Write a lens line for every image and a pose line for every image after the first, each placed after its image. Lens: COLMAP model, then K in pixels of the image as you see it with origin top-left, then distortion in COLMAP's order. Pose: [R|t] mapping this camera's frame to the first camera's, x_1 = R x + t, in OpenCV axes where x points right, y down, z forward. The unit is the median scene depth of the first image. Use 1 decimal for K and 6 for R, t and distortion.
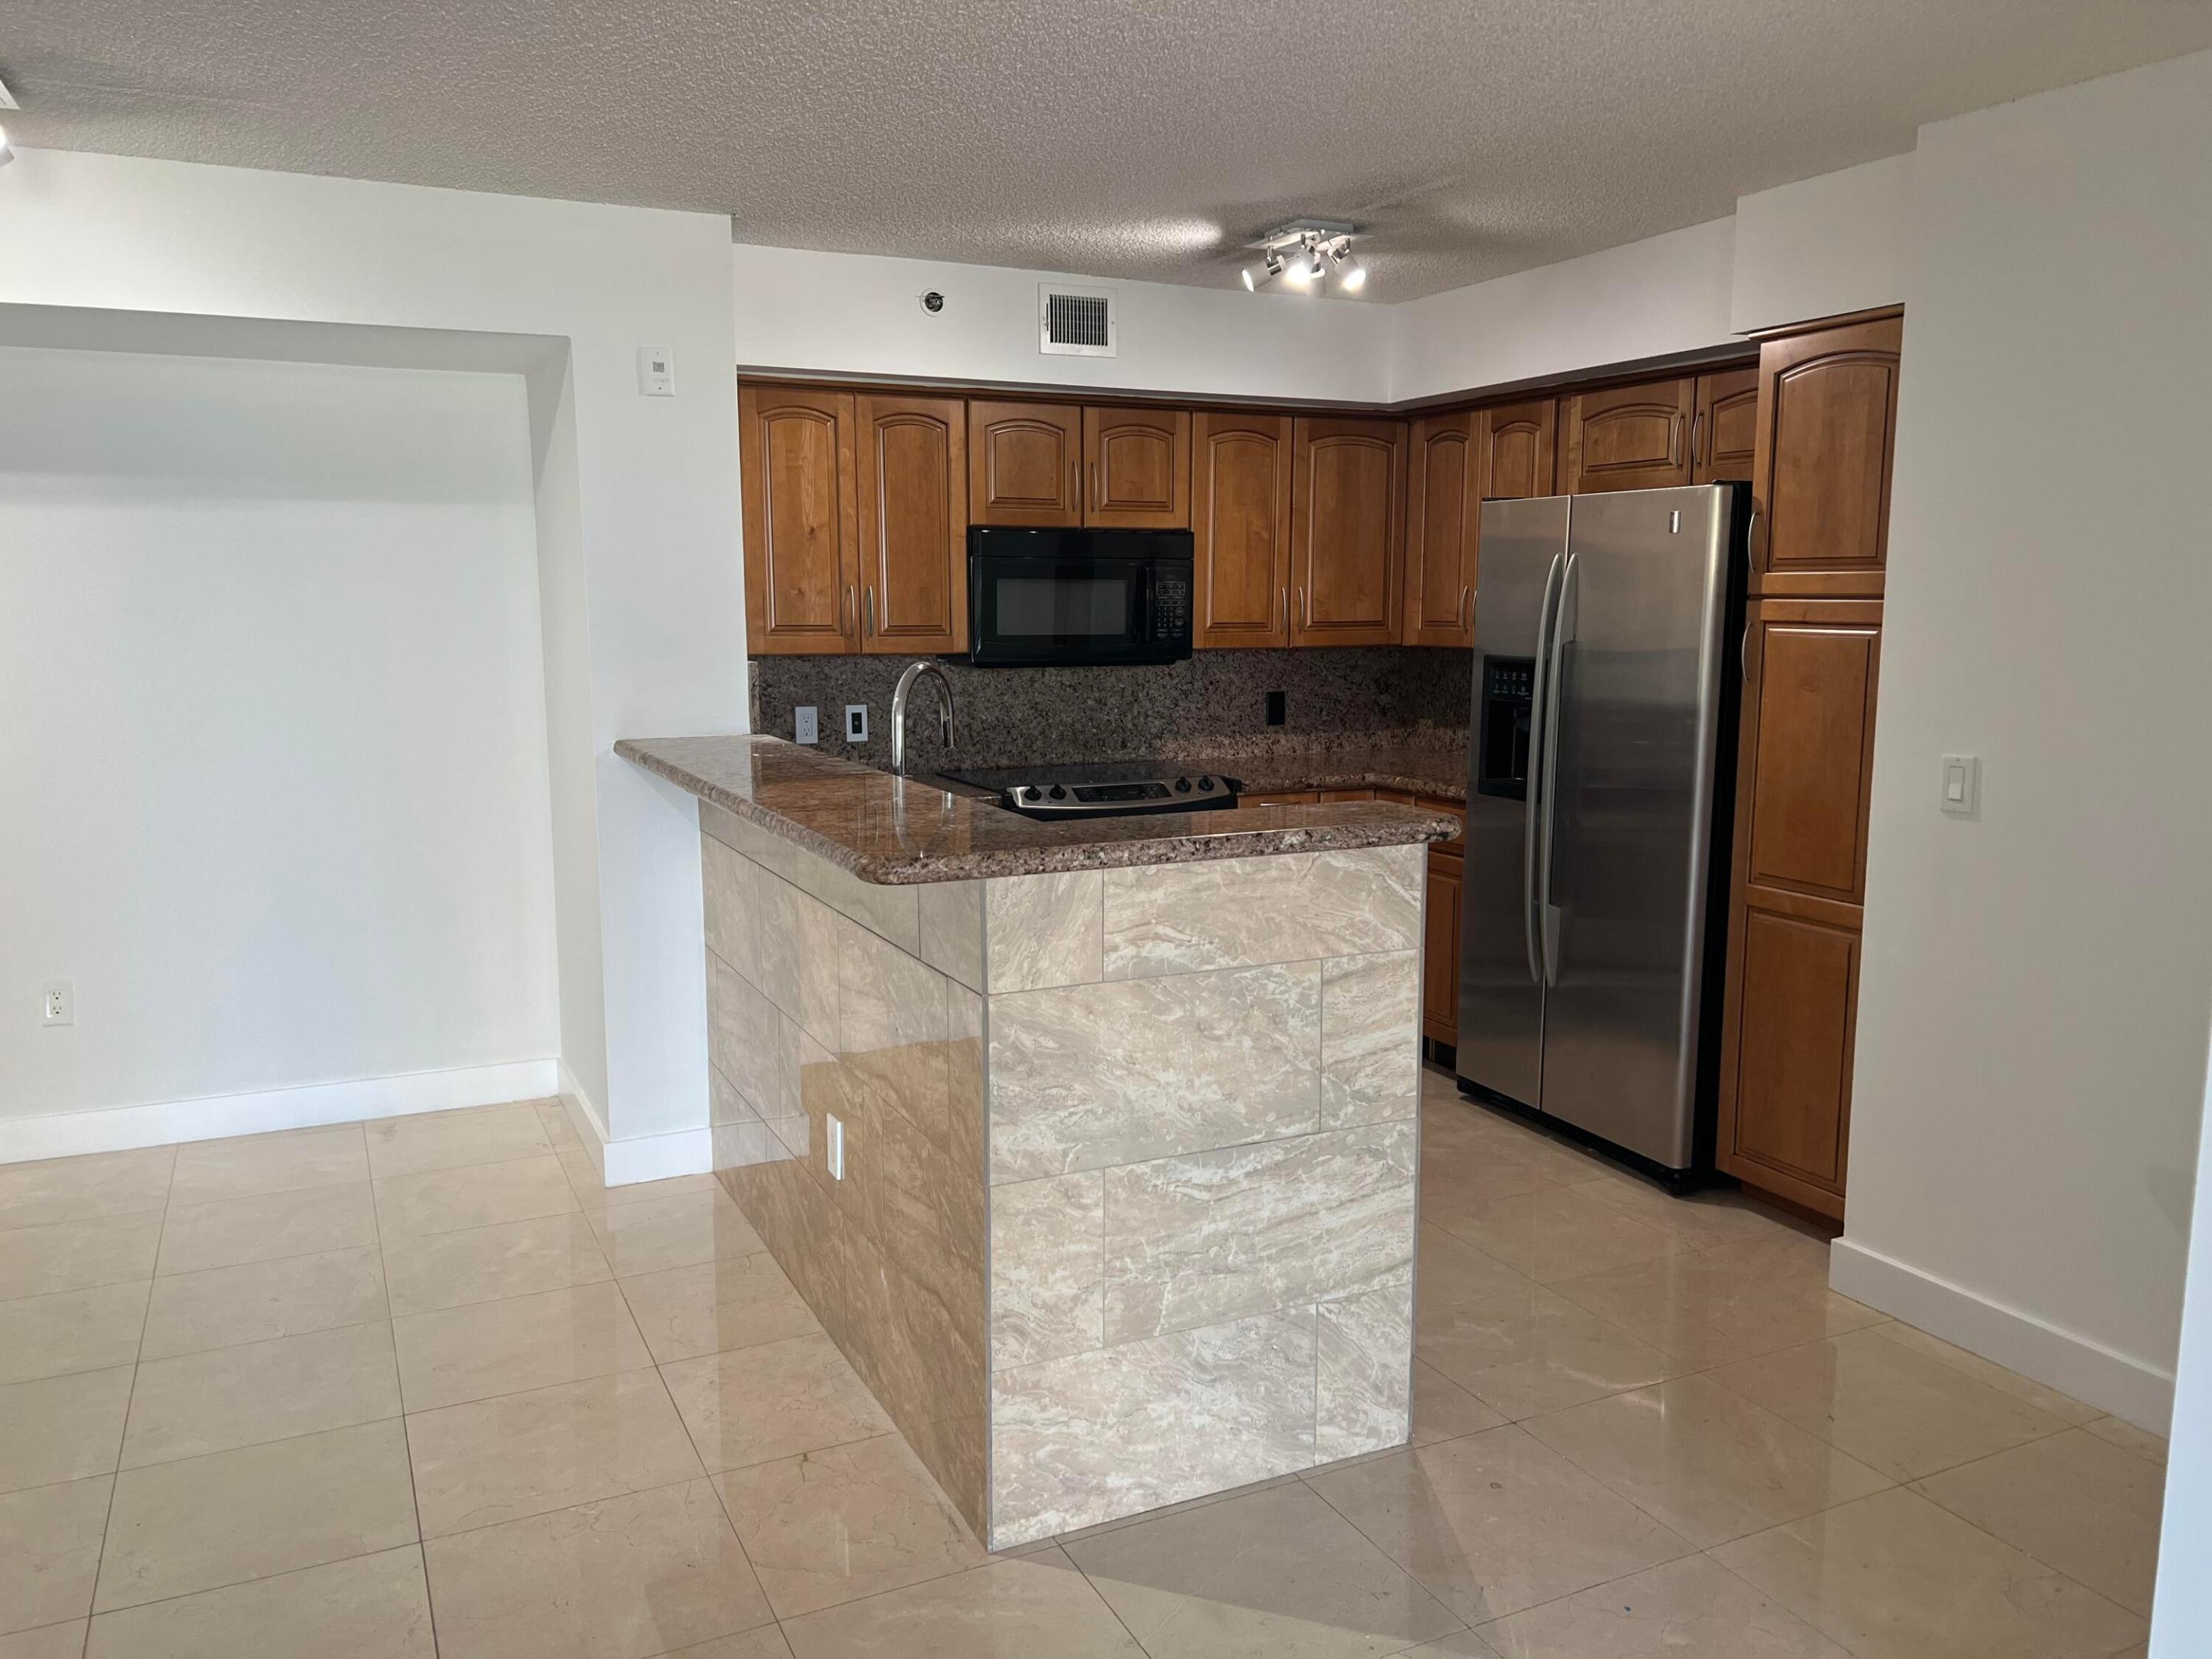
lens RADIAL K [[1657.0, 0, 1096.7], [0, 1657.0, 829.6], [0, 0, 1]] dist [0.056806, -0.060007]
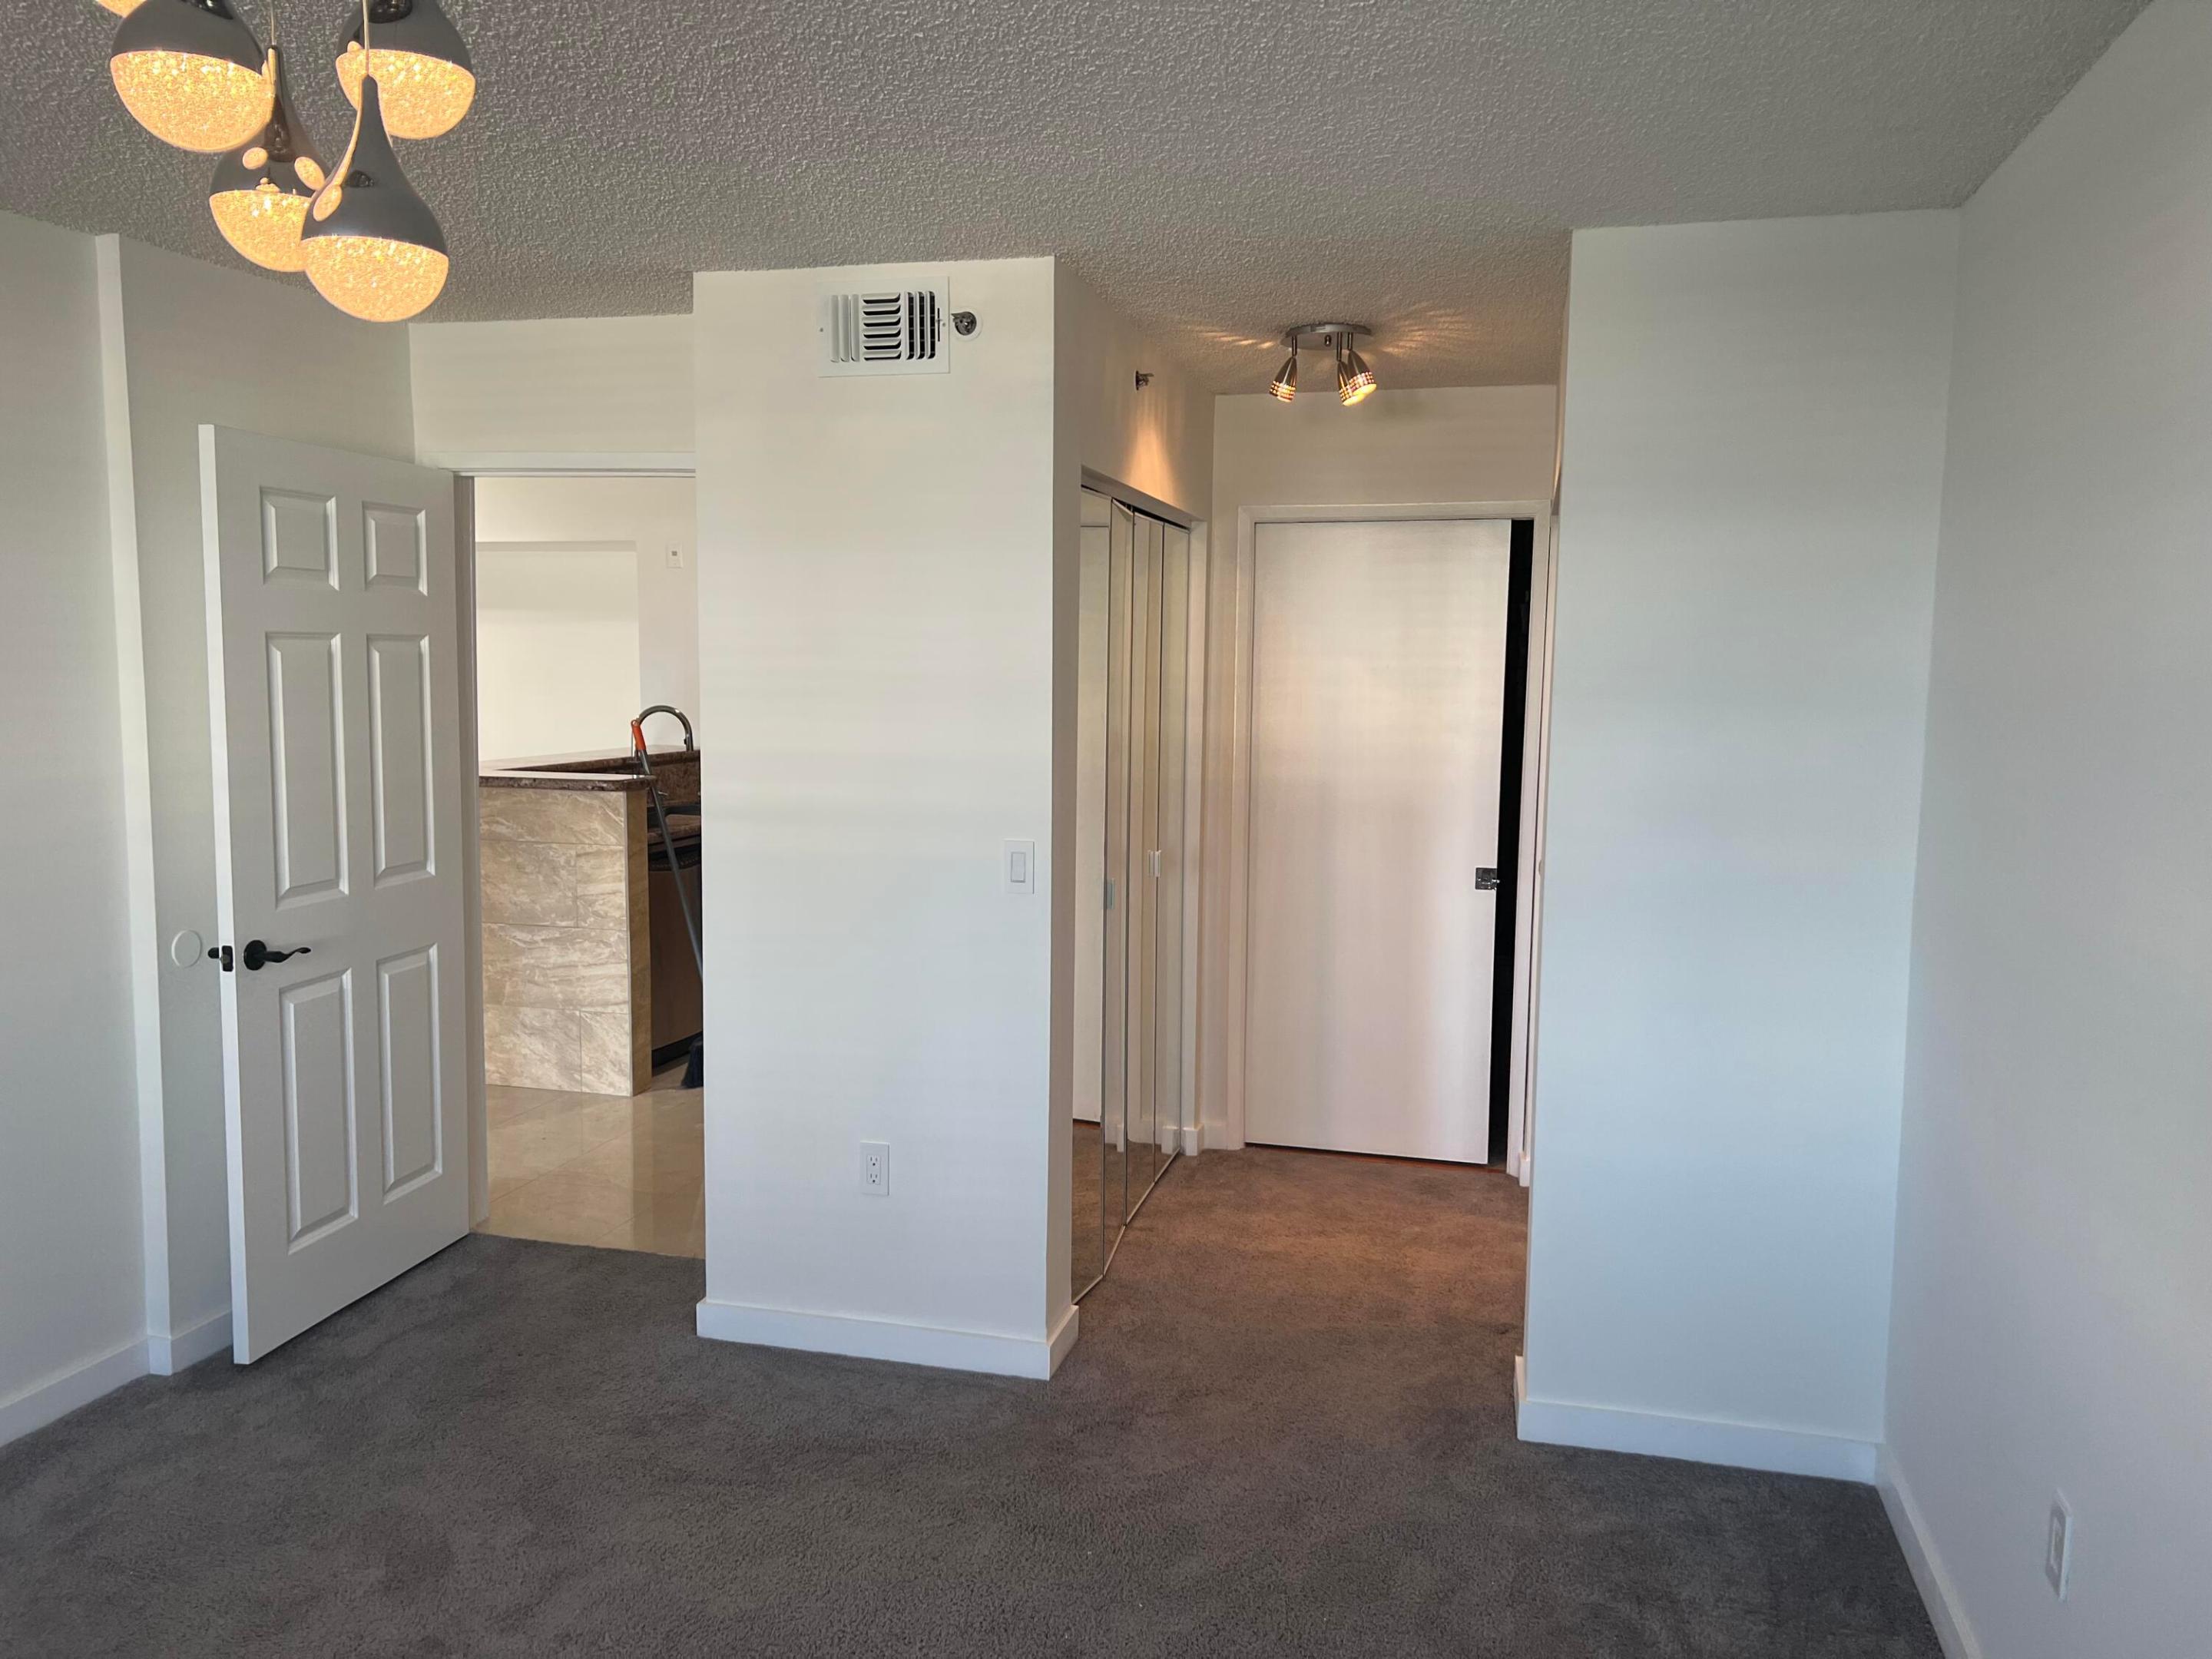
lens RADIAL K [[1657.0, 0, 1109.3], [0, 1657.0, 843.8], [0, 0, 1]] dist [0.056806, -0.060007]
pose [[0.763000, 0.081106, -0.641290, 1.975153], [-0.103307, 0.994645, 0.002883, 0.000899], [0.638090, 0.064050, 0.767294, -0.195192]]
